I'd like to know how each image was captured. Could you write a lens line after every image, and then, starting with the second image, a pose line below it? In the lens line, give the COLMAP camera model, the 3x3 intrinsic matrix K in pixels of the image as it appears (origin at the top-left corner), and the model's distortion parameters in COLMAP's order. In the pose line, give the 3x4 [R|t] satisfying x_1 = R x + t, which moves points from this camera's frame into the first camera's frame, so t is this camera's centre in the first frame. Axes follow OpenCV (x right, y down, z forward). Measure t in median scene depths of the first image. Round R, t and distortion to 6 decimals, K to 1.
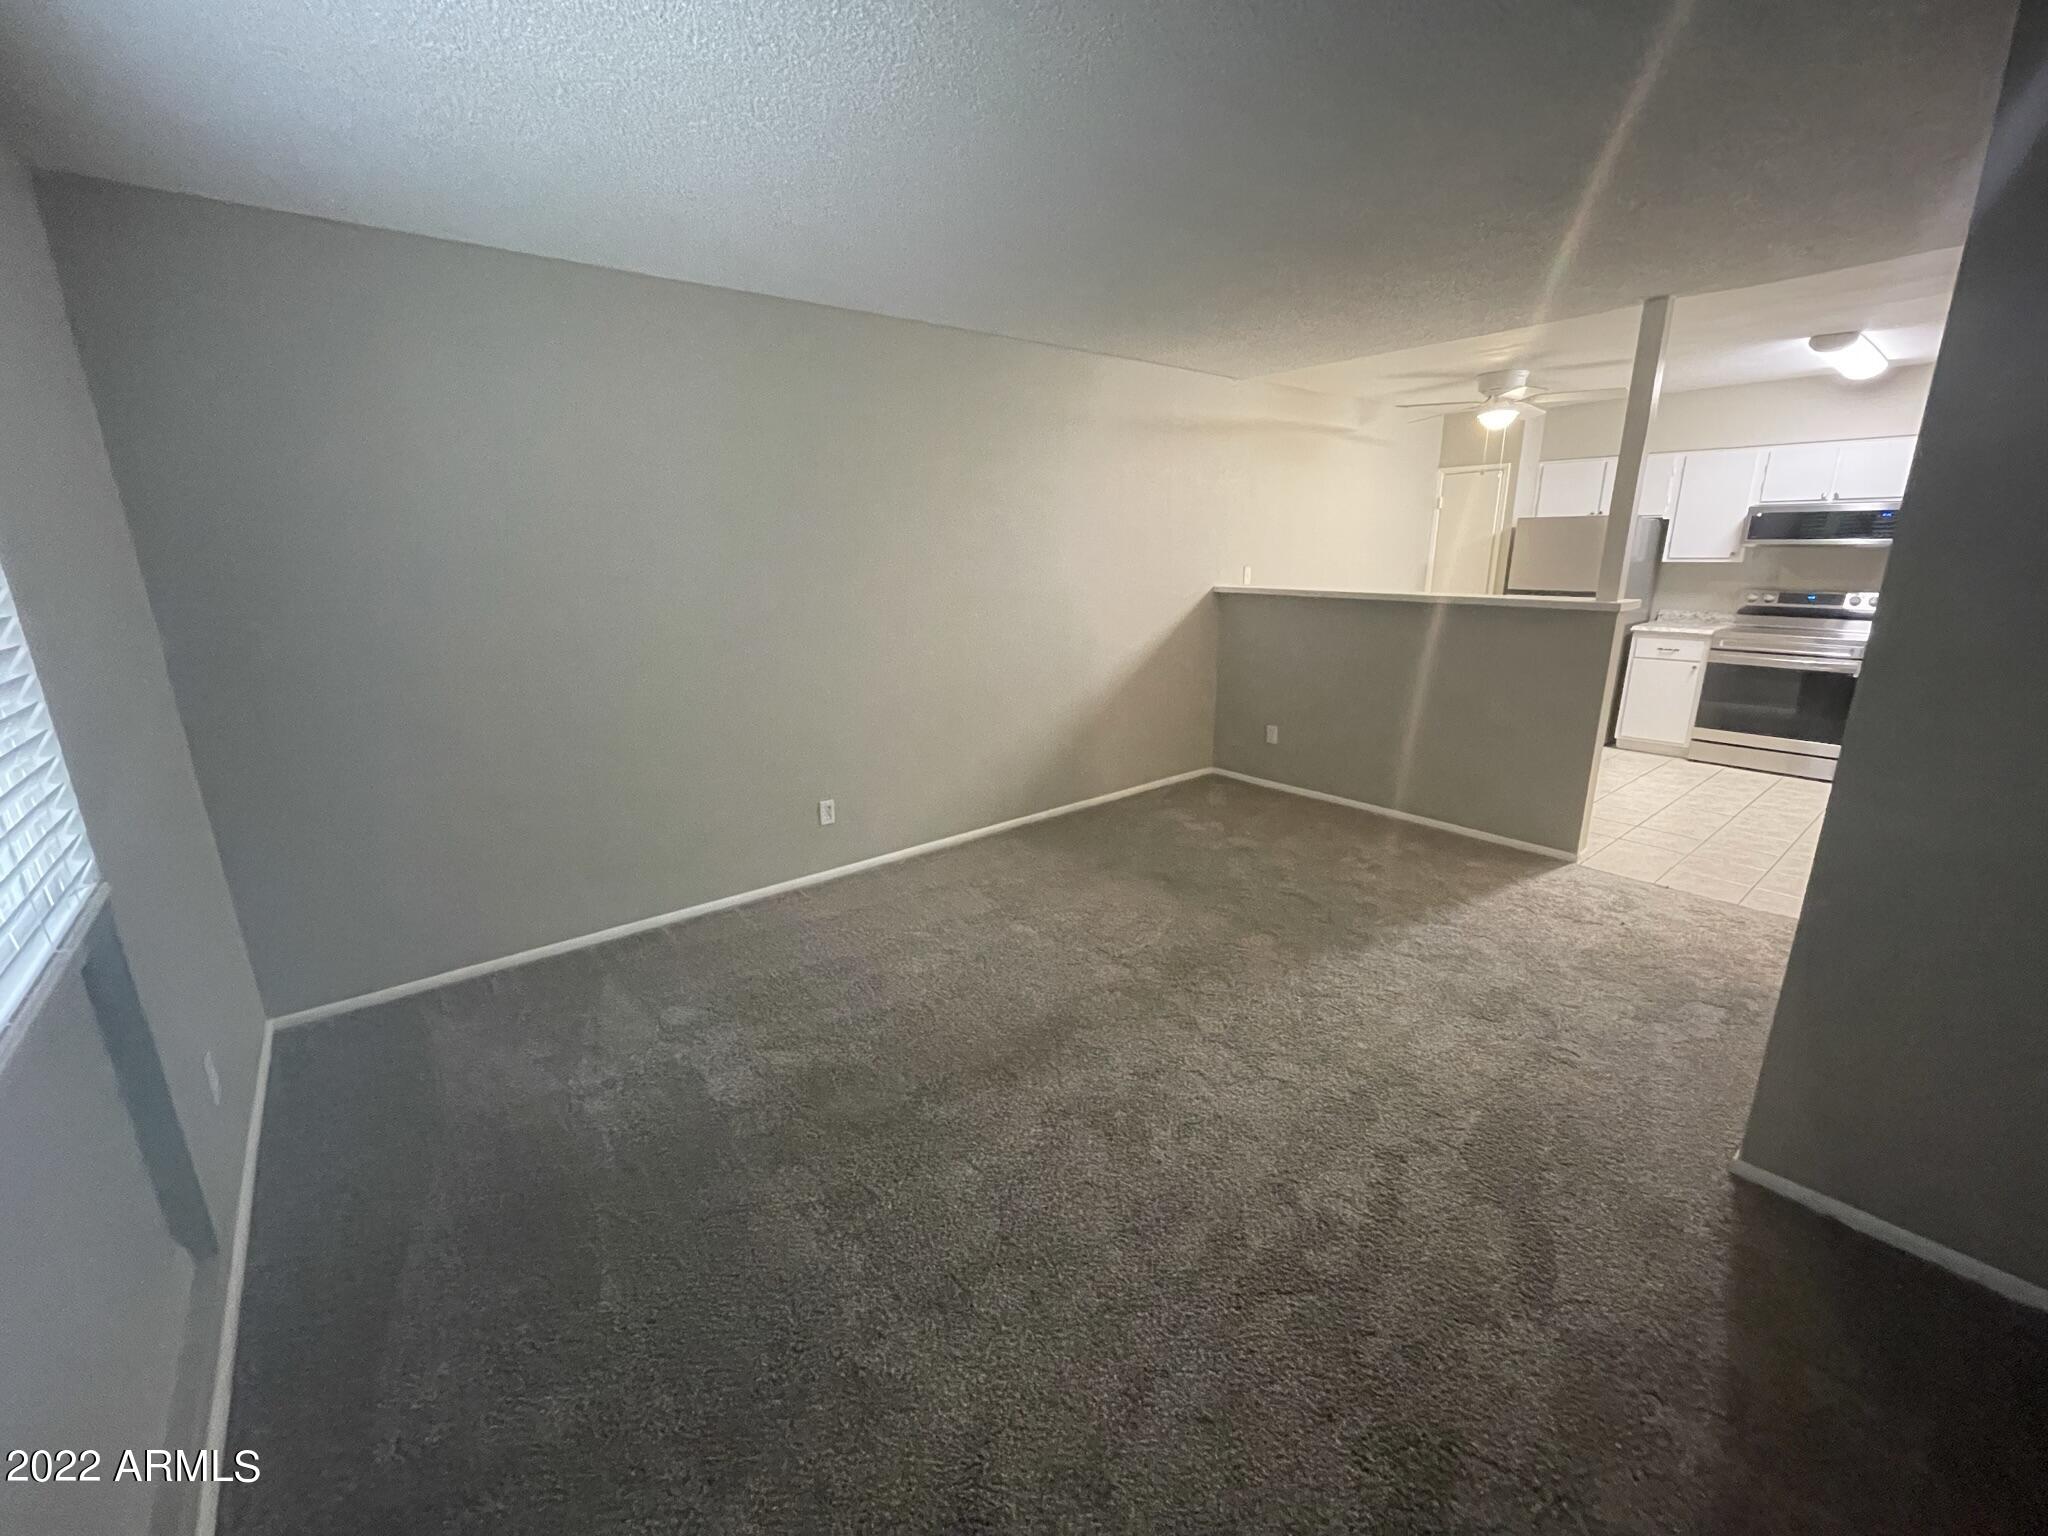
lens RADIAL K [[824.5, 0, 1024.0], [0, 824.5, 768.0], [0, 0, 1]] dist [0.001712, 0.000091]
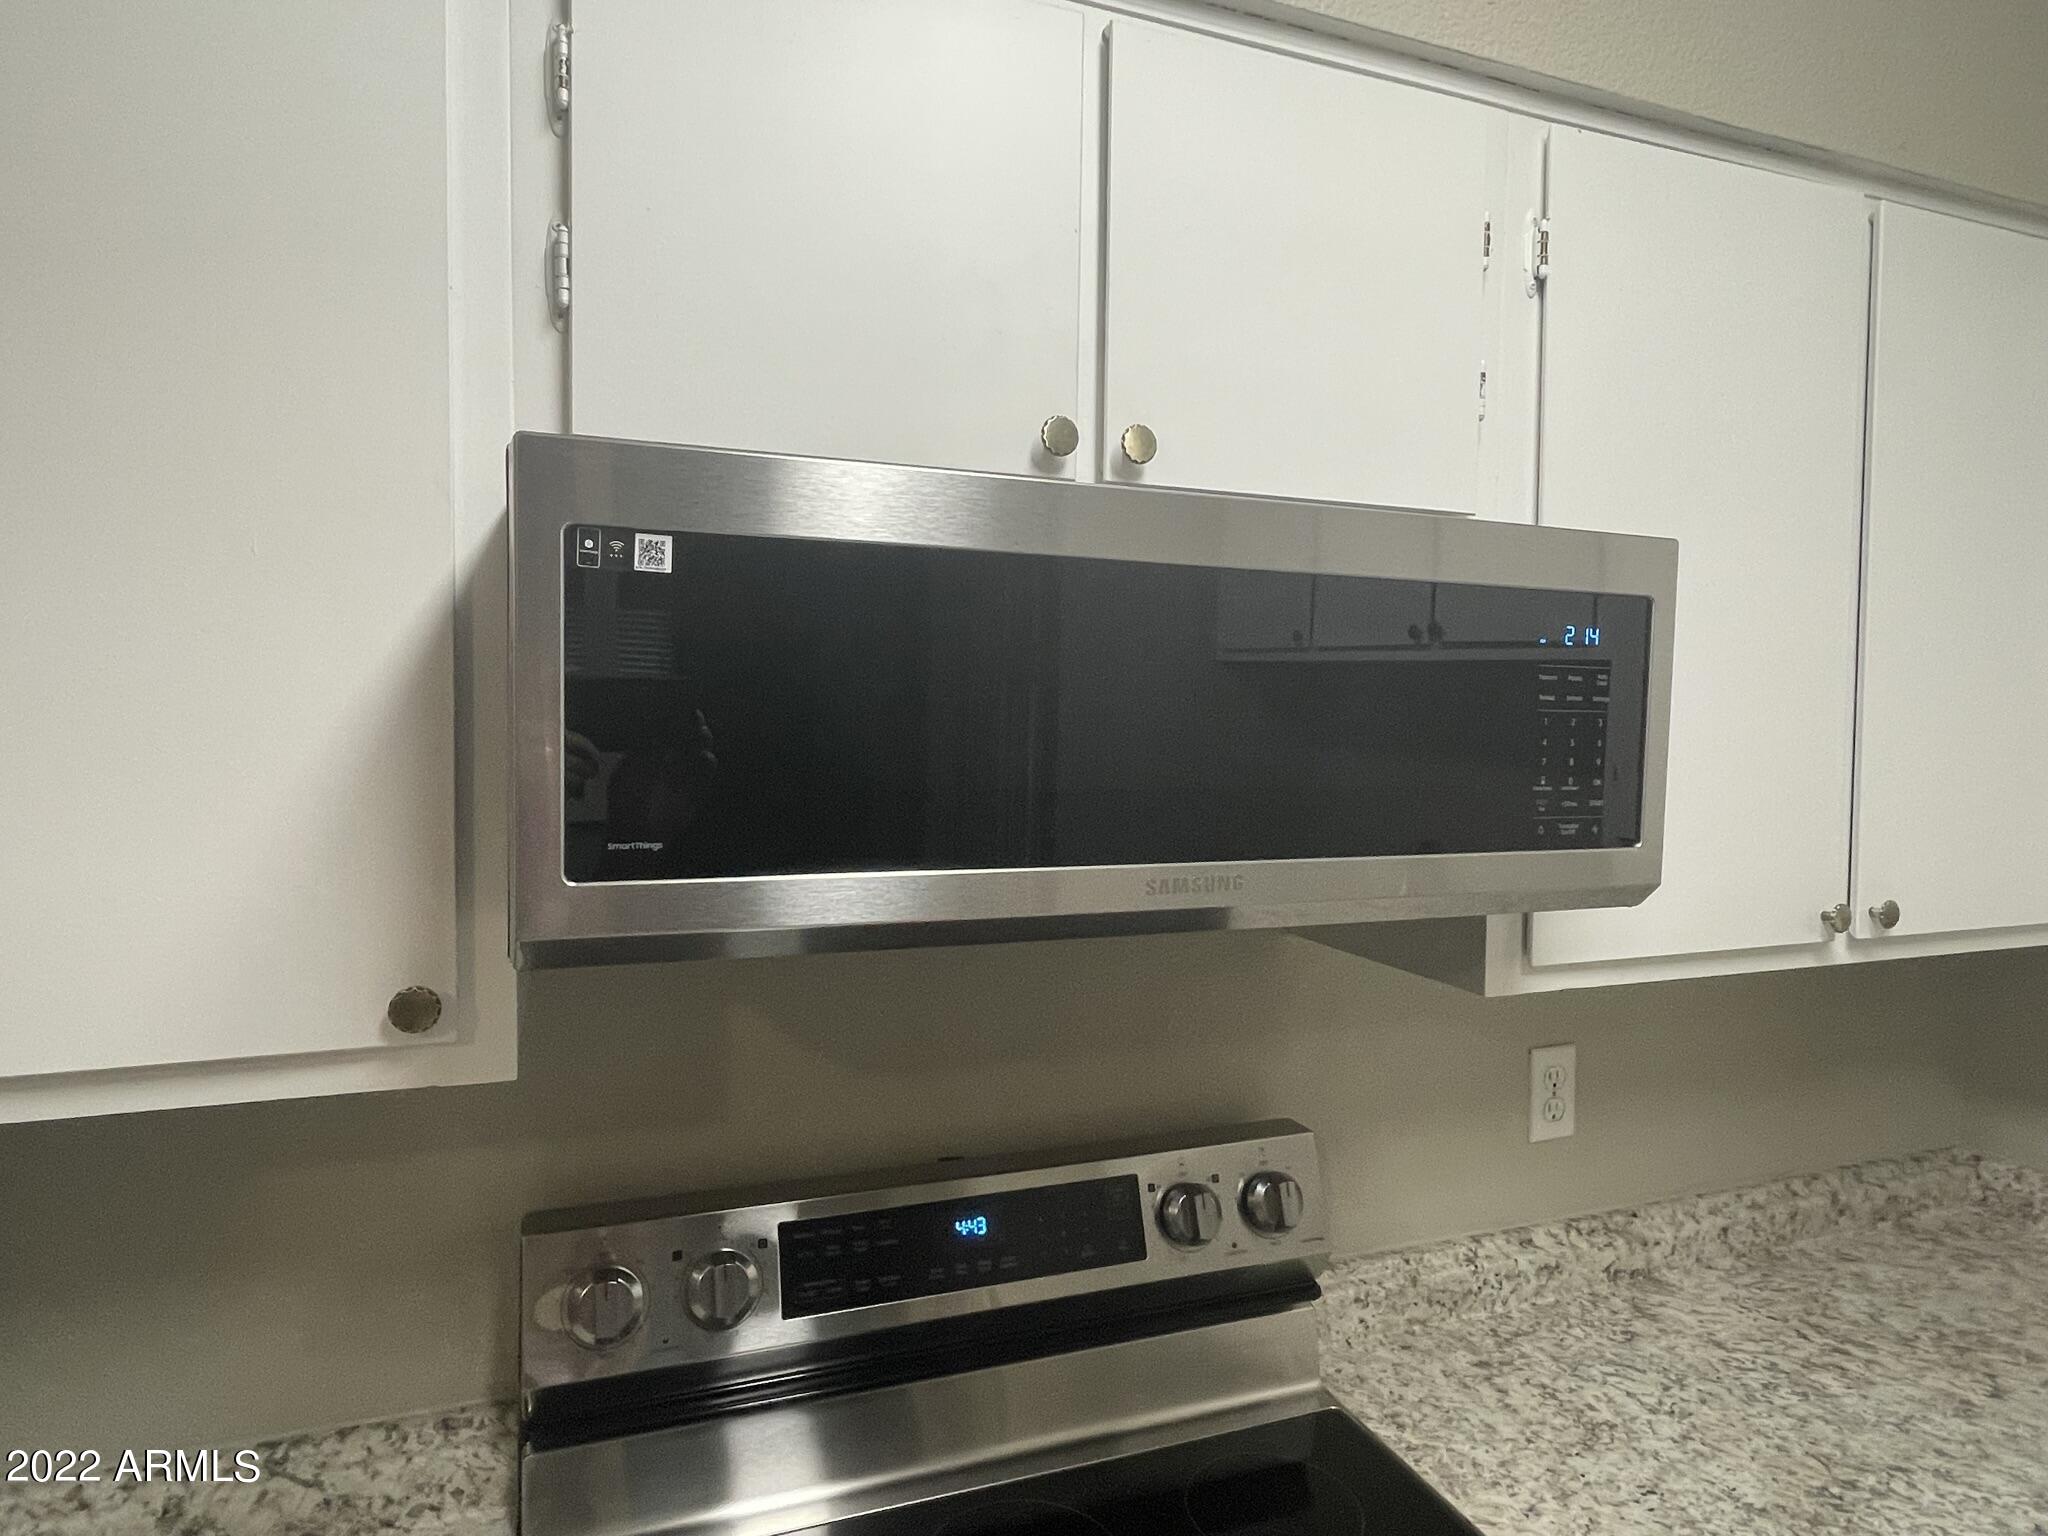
lens RADIAL K [[1181.7, 0, 1024.0], [0, 1181.7, 768.0], [0, 0, 1]] dist [-0.002397, -0.001552]
pose [[0.331396, -0.026686, 0.943114, 0.760277], [0.230356, 0.971637, -0.053450, -0.260082], [-0.914939, 0.234965, 0.328145, 0.890479]]
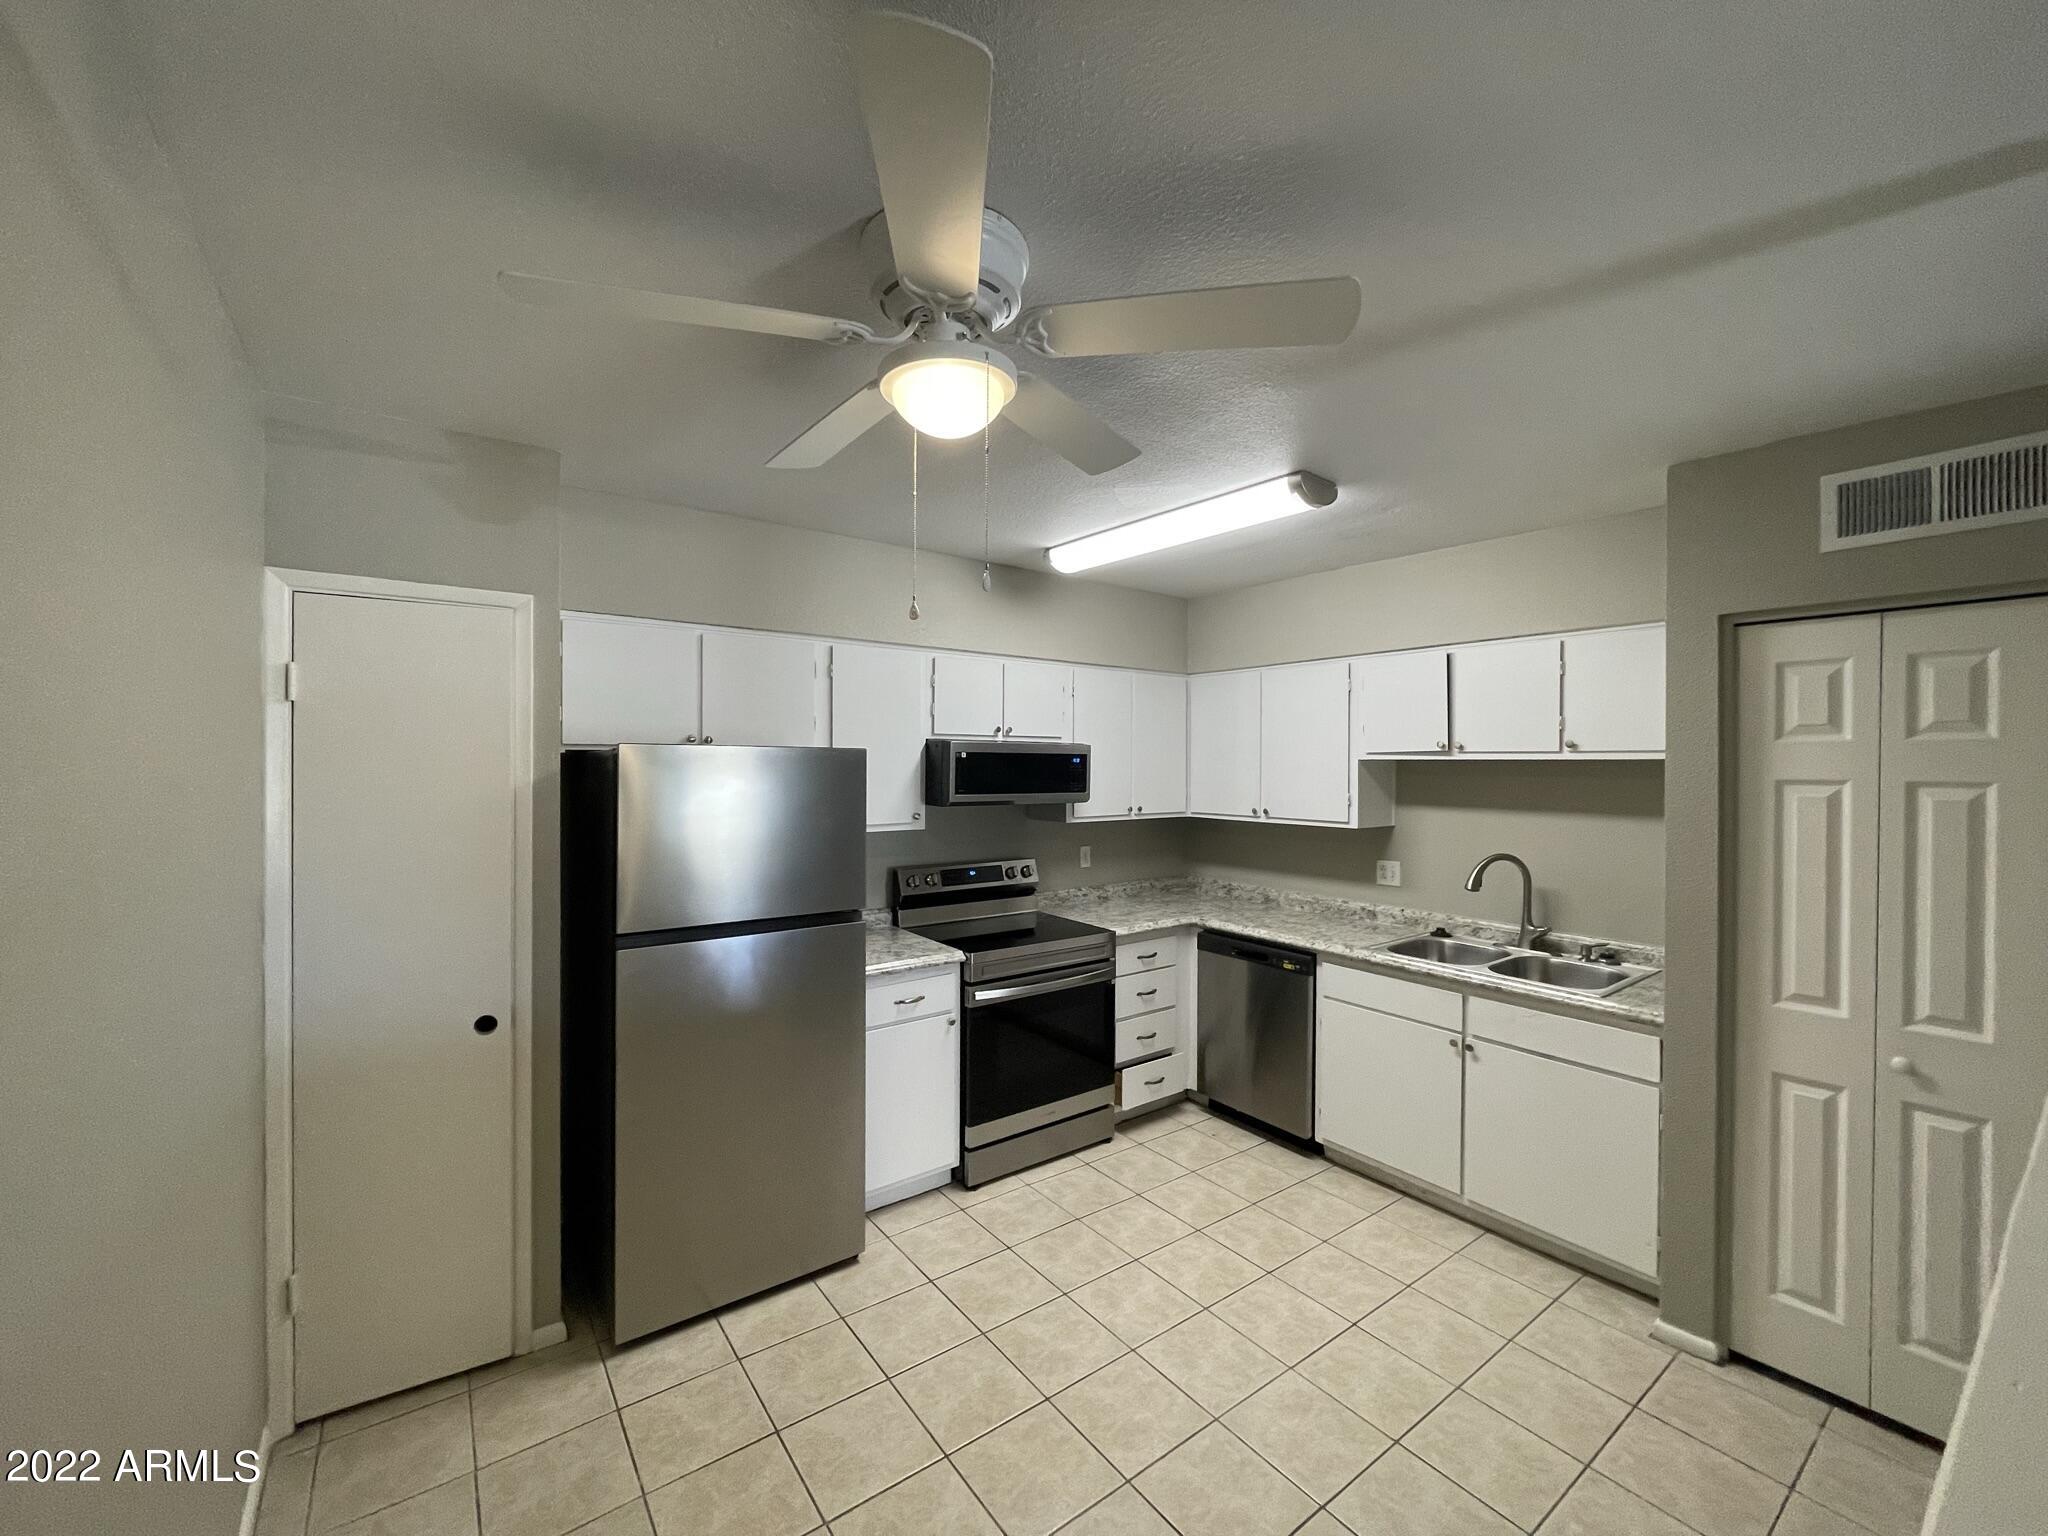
lens RADIAL K [[824.5, 0, 1024.0], [0, 824.5, 768.0], [0, 0, 1]] dist [0.001712, 0.000091]
pose [[0.063938, 0.005768, 0.997937, 0.274786], [0.254462, 0.966835, -0.021892, -0.258090], [-0.964967, 0.255337, 0.060350, 0.874379]]
